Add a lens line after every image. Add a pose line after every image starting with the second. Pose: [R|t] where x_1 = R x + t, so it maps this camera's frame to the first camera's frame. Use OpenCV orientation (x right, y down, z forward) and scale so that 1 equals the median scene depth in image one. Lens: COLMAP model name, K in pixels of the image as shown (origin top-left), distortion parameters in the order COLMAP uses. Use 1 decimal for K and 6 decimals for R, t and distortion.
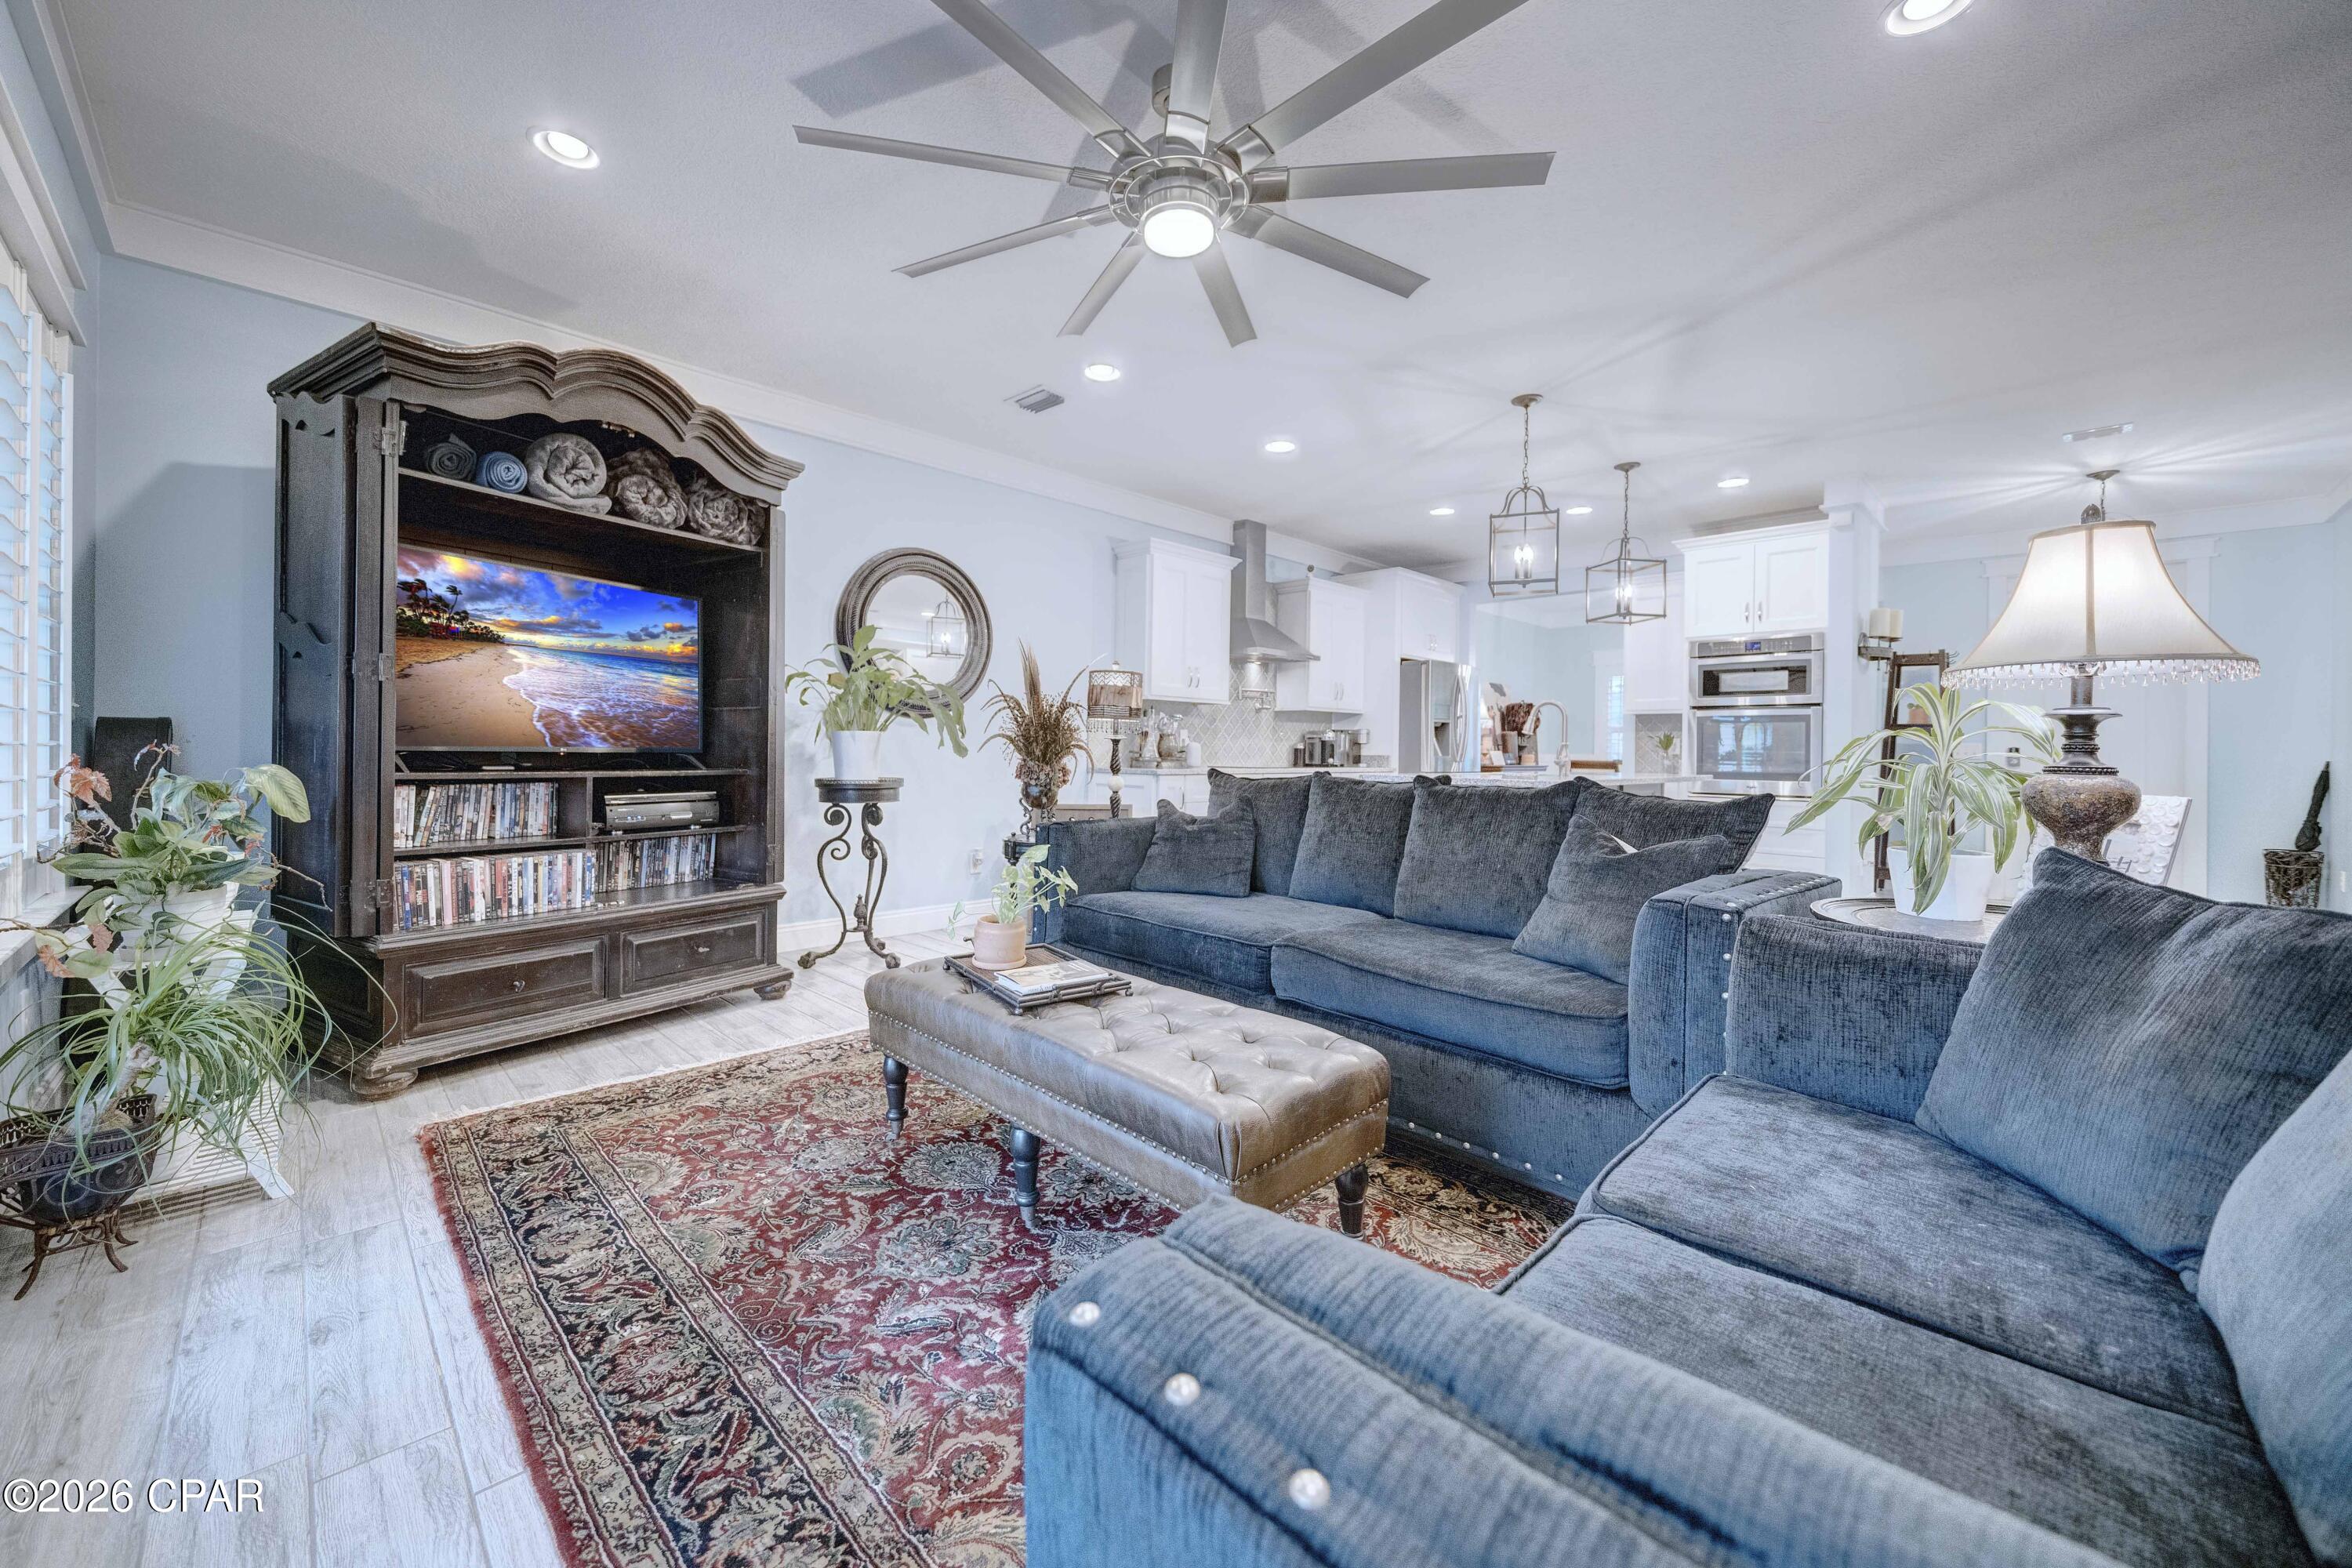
lens RADIAL K [[895.2, 0, 1143.0], [0, 895.2, 754.8], [0, 0, 1]] dist [-0.008166, 0.000600]
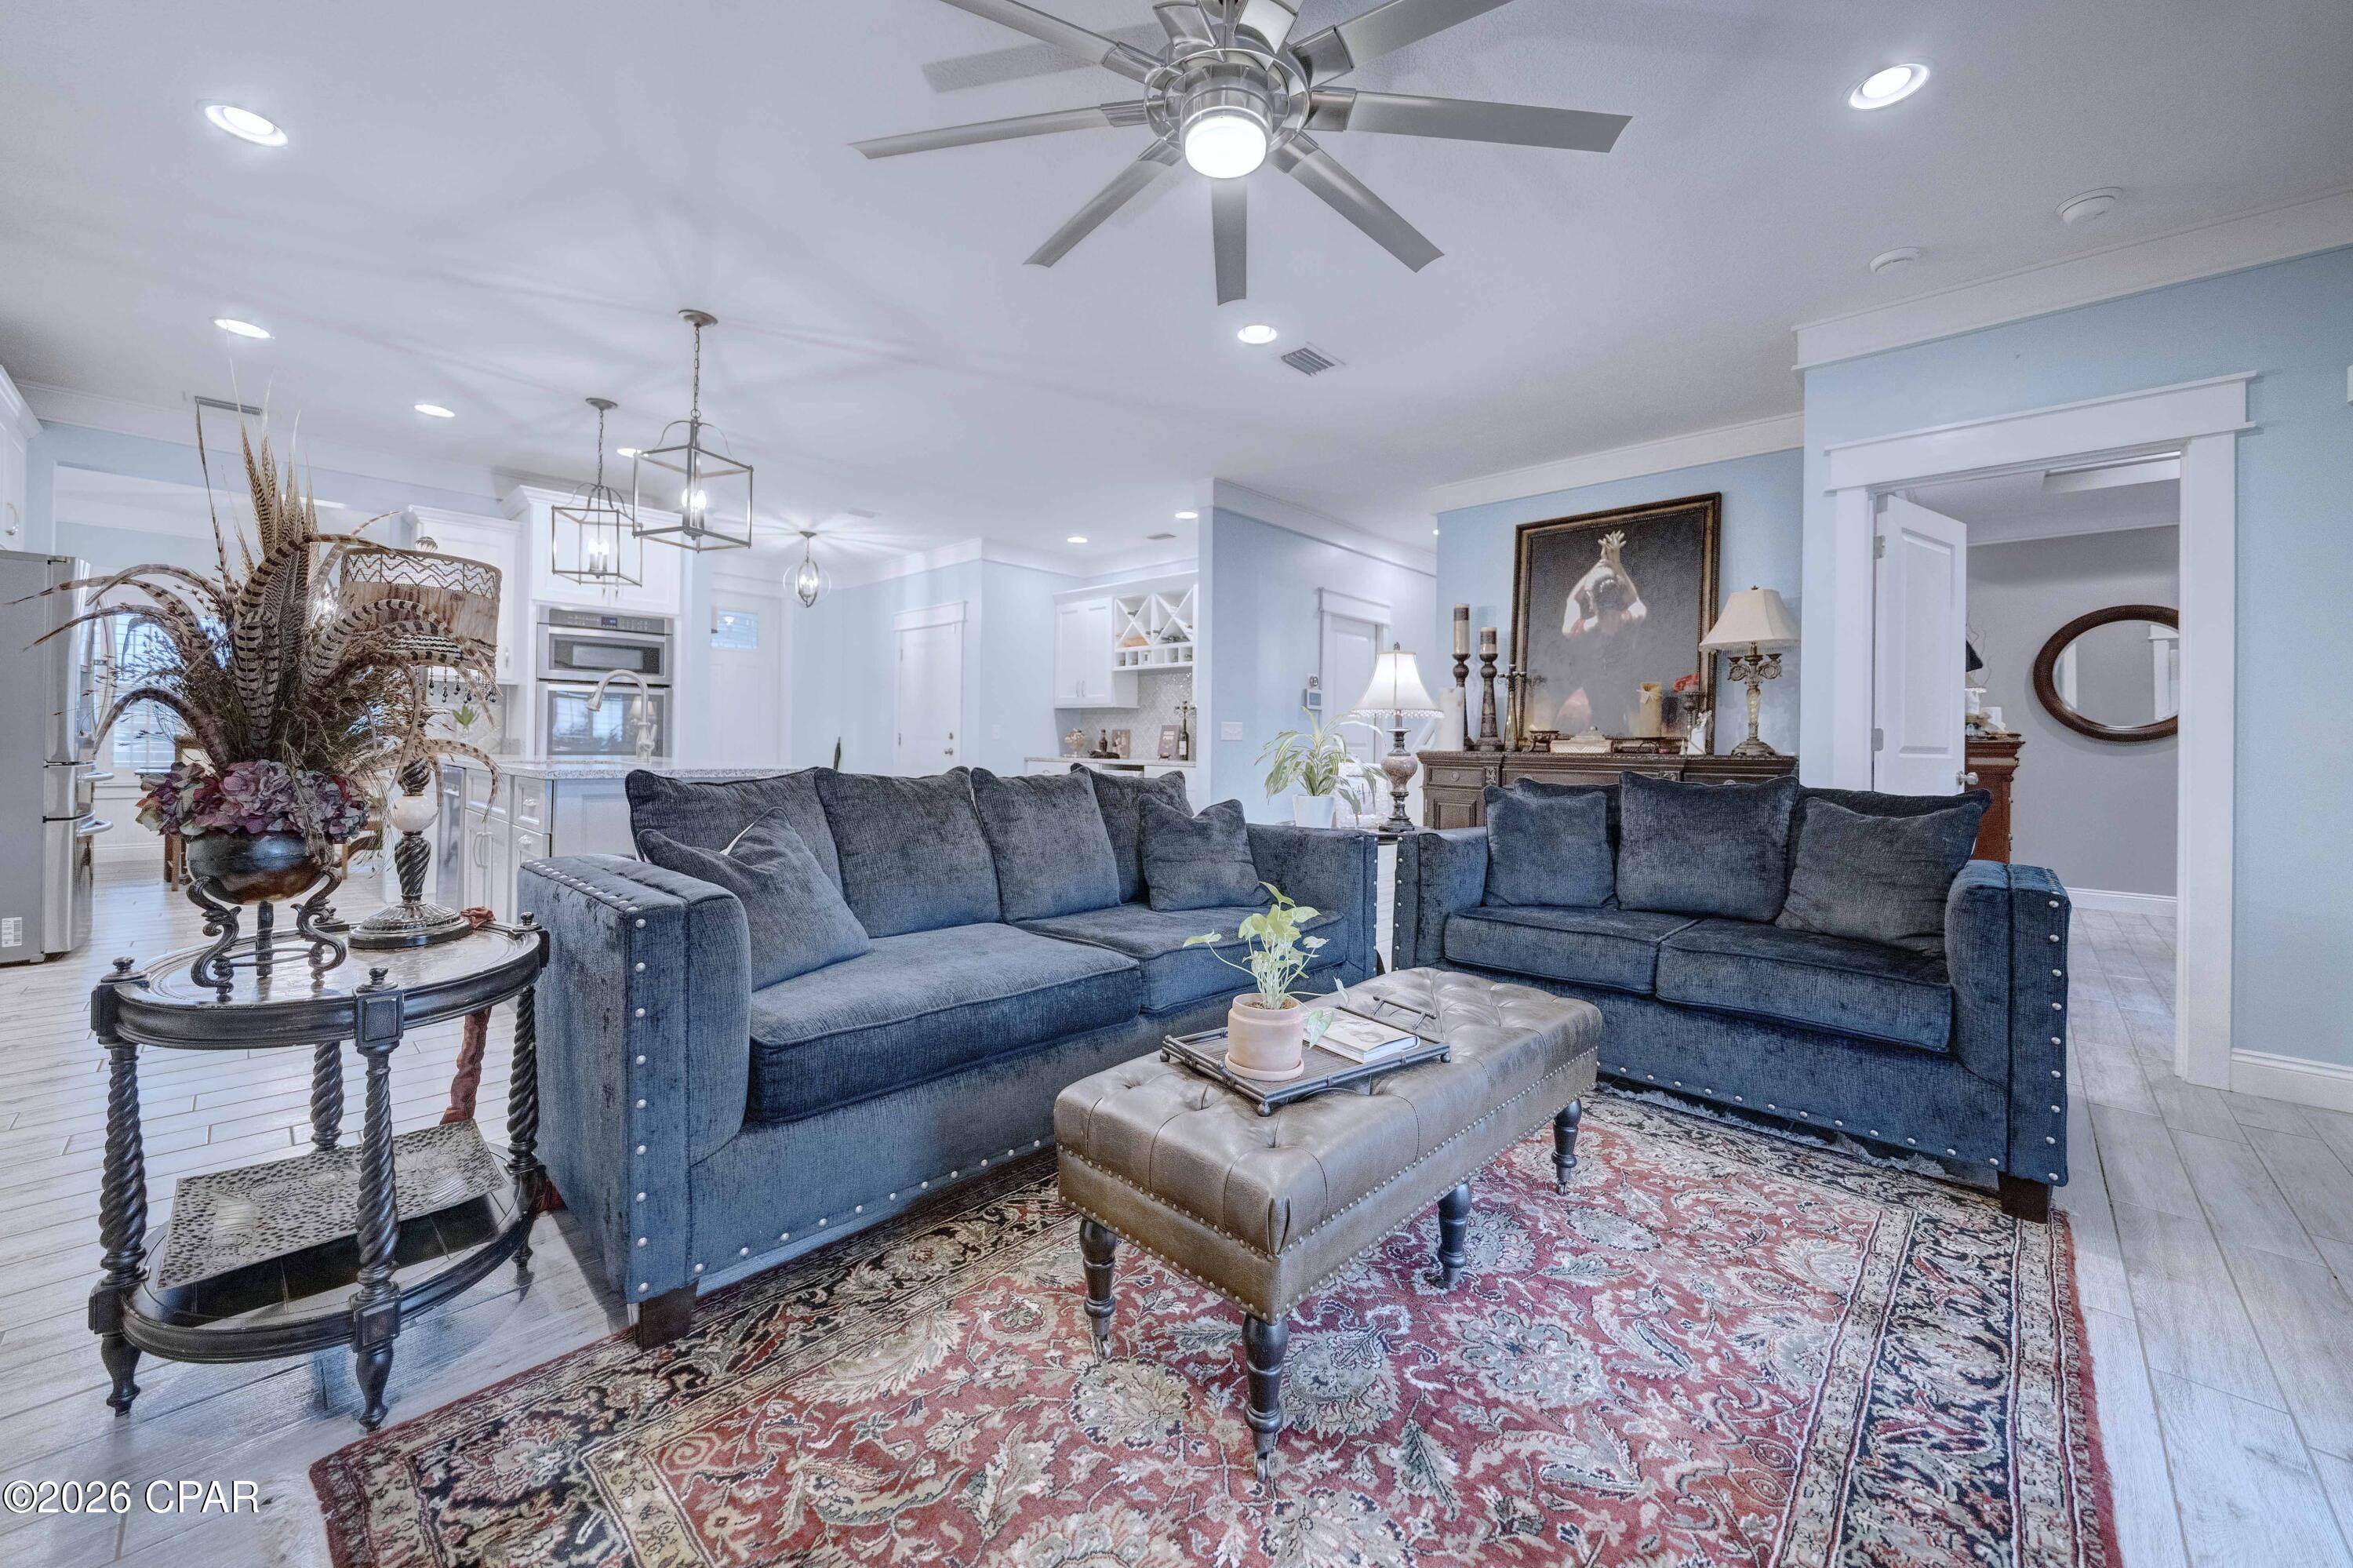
lens RADIAL K [[895.7, 0, 1194.2], [0, 895.7, 738.8], [0, 0, 1]] dist [-0.008166, 0.000600]
pose [[-0.058161, -0.005835, 0.998290, -0.634806], [-0.012256, 0.999912, 0.005130, -0.014486], [-0.998232, -0.011936, -0.058227, 0.834308]]
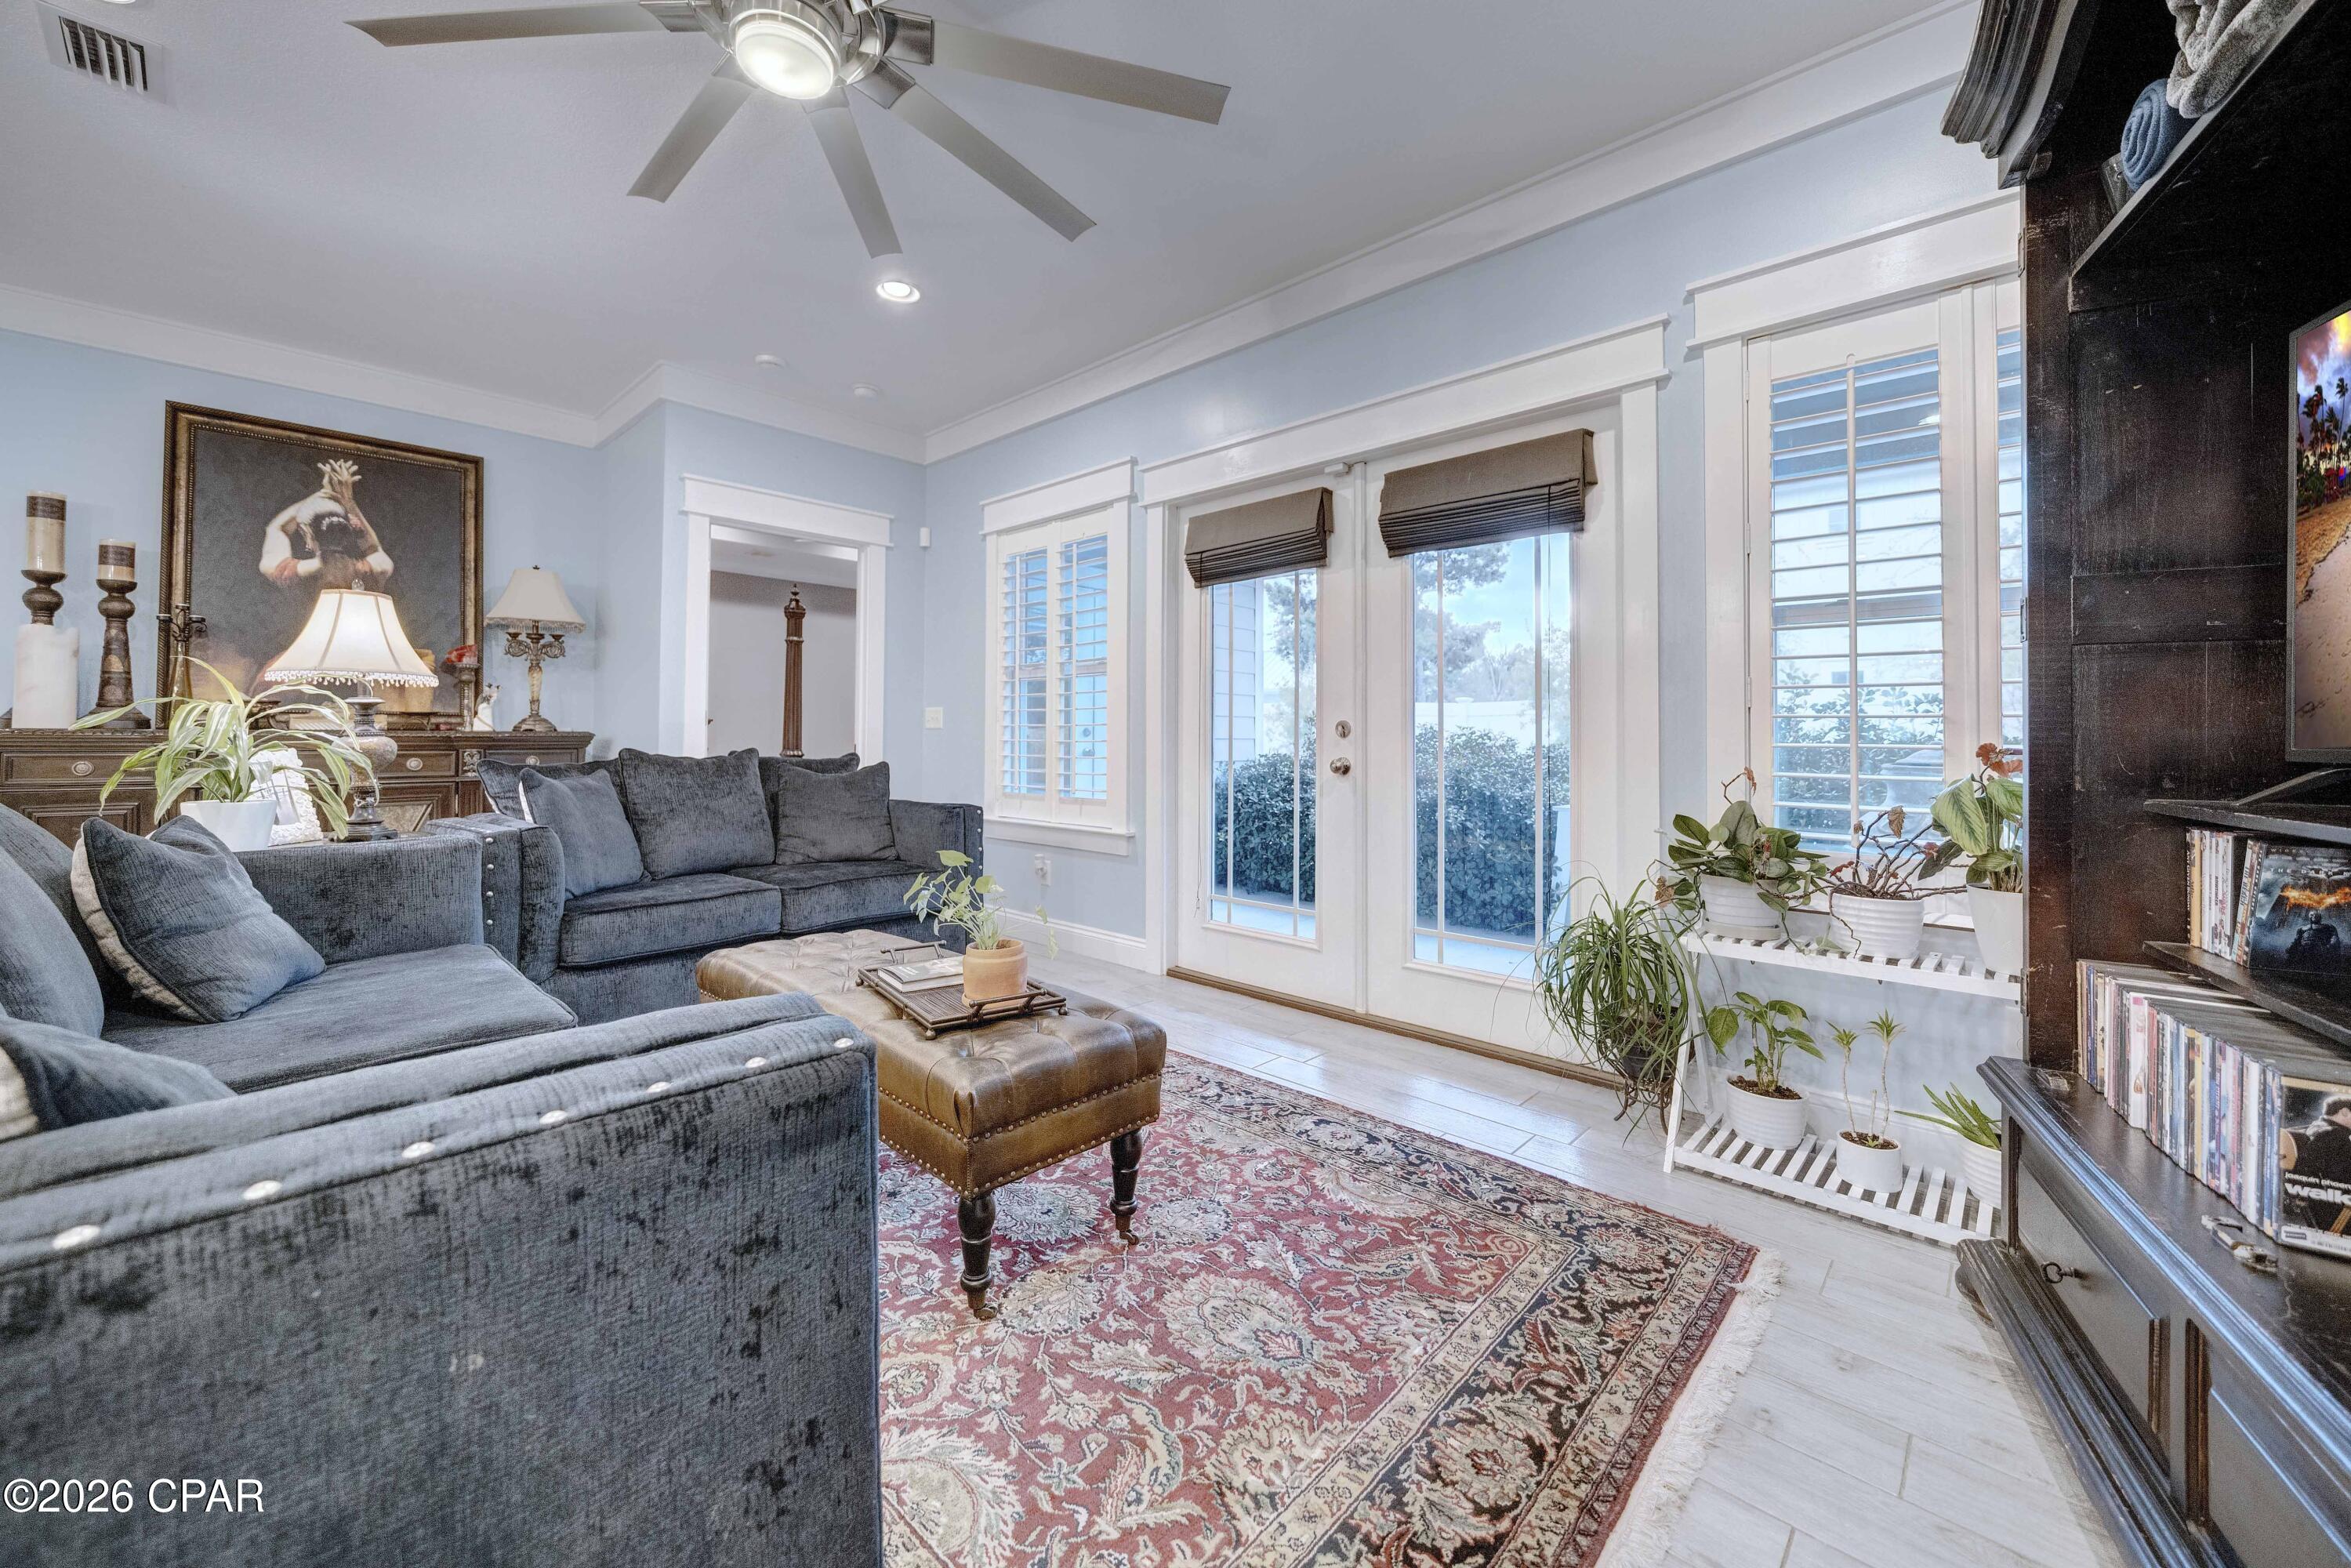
lens RADIAL K [[894.9, 0, 1155.3], [0, 894.9, 725.4], [0, 0, 1]] dist [-0.008166, 0.000600]
pose [[-0.999001, -0.021196, -0.039347, -0.203556], [-0.020804, 0.999730, -0.010341, -0.007398], [0.039556, -0.009512, -0.999172, 1.377248]]
